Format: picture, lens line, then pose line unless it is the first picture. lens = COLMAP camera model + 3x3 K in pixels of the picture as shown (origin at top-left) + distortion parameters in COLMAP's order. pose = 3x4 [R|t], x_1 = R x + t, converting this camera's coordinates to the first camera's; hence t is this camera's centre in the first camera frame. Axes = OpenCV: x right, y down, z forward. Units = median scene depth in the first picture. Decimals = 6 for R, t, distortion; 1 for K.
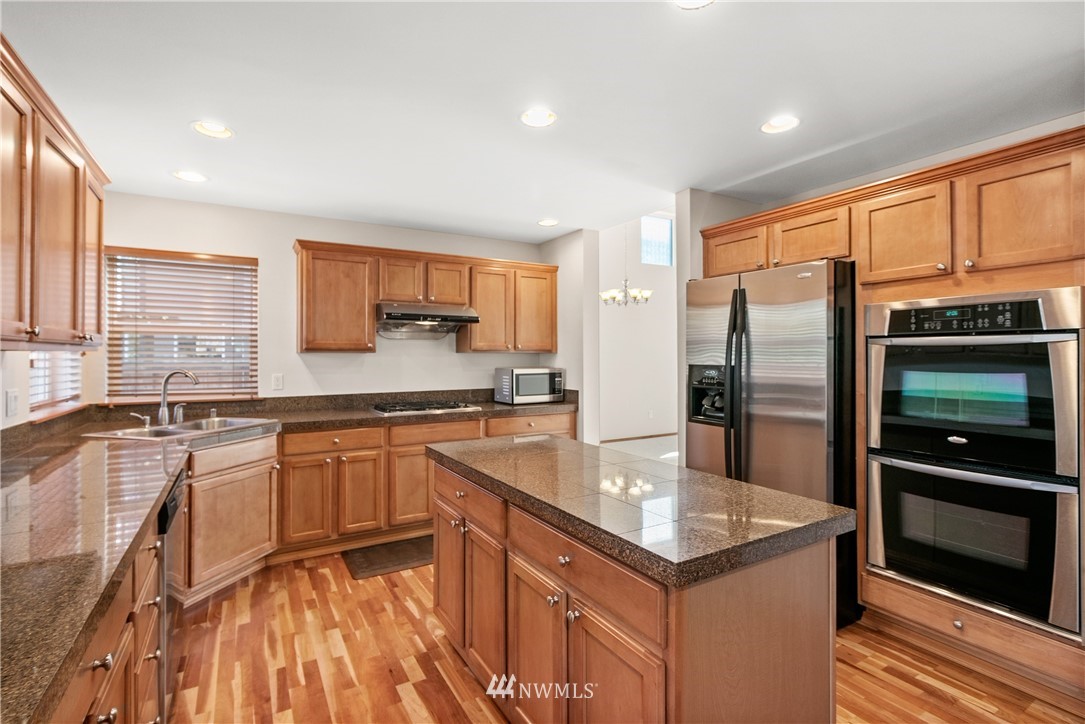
lens RADIAL K [[503.4, 0, 536.4], [0, 503.4, 359.4], [0, 0, 1]] dist [0.001231, 0.000318]
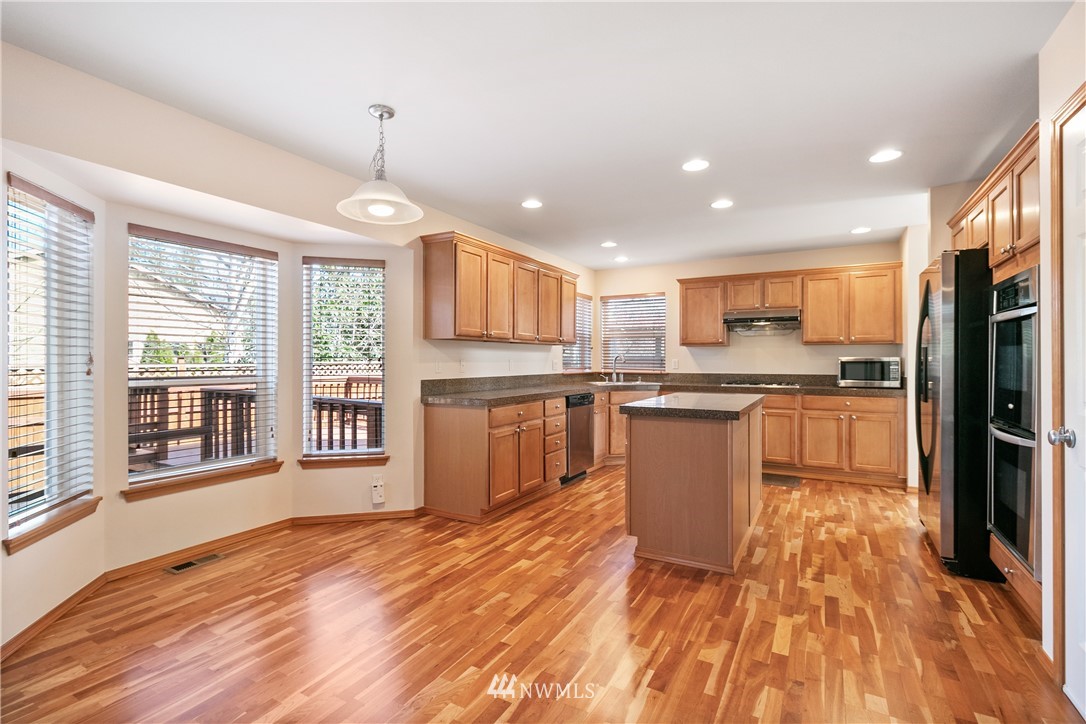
lens RADIAL K [[503.8, 0, 535.5], [0, 503.8, 363.1], [0, 0, 1]] dist [0.001231, 0.000318]
pose [[0.512579, 0.006560, -0.858615, 0.725795], [-0.005985, 0.999974, 0.004067, 0.039033], [0.858619, 0.003054, 0.512605, -0.274202]]
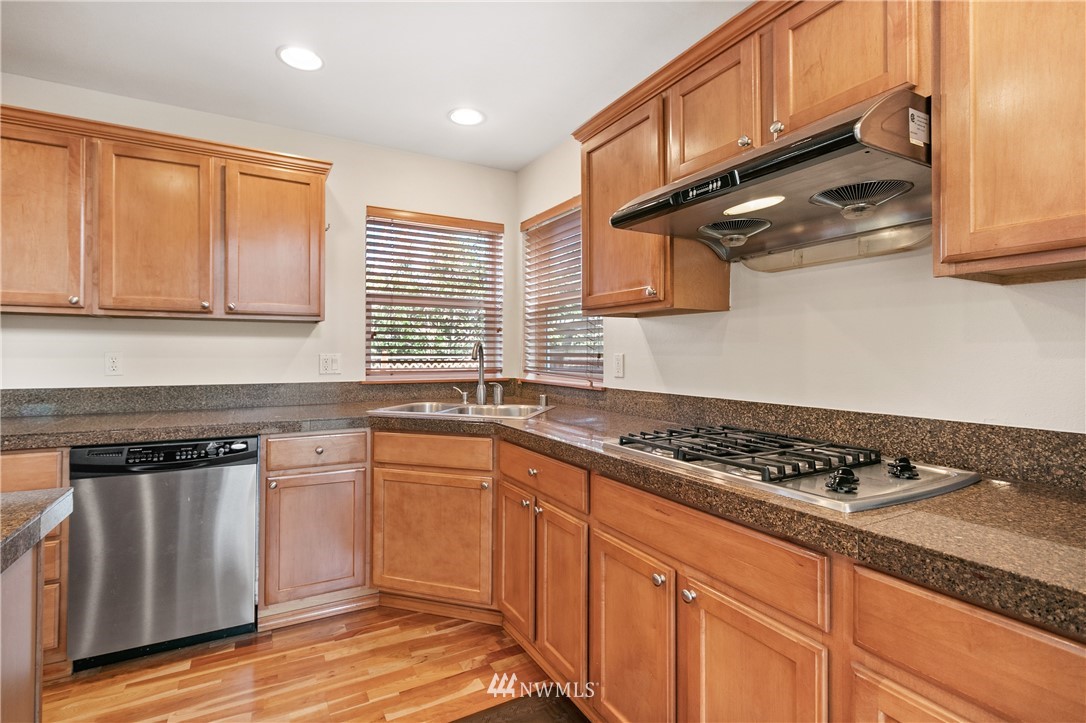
lens RADIAL K [[503.8, 0, 514.7], [0, 503.8, 346.8], [0, 0, 1]] dist [0.001231, 0.000318]
pose [[-0.049542, -0.007678, -0.998743, 0.143161], [-0.005040, 0.999960, -0.007437, 0.027743], [0.998759, 0.004665, -0.049578, 0.946311]]
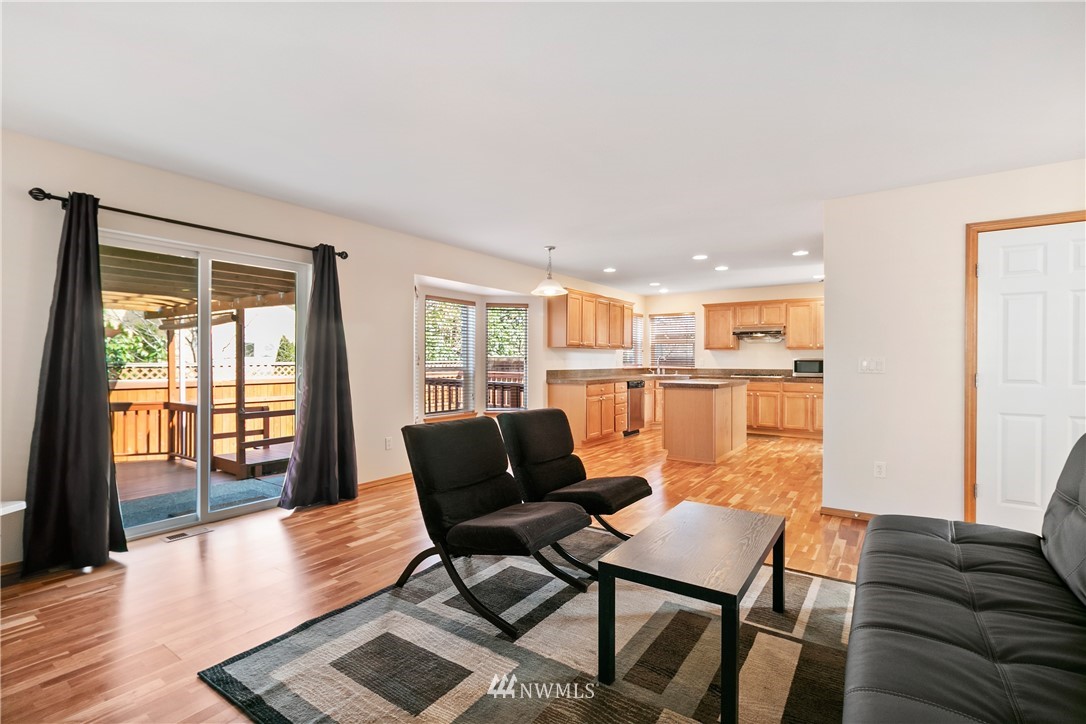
lens RADIAL K [[503.8, 0, 531.3], [0, 503.8, 361.2], [0, 0, 1]] dist [0.001231, 0.000318]
pose [[0.423773, 0.007385, -0.905738, 1.397270], [-0.009430, 0.999949, 0.003741, 0.040424], [0.905719, 0.006956, 0.423821, -0.804324]]
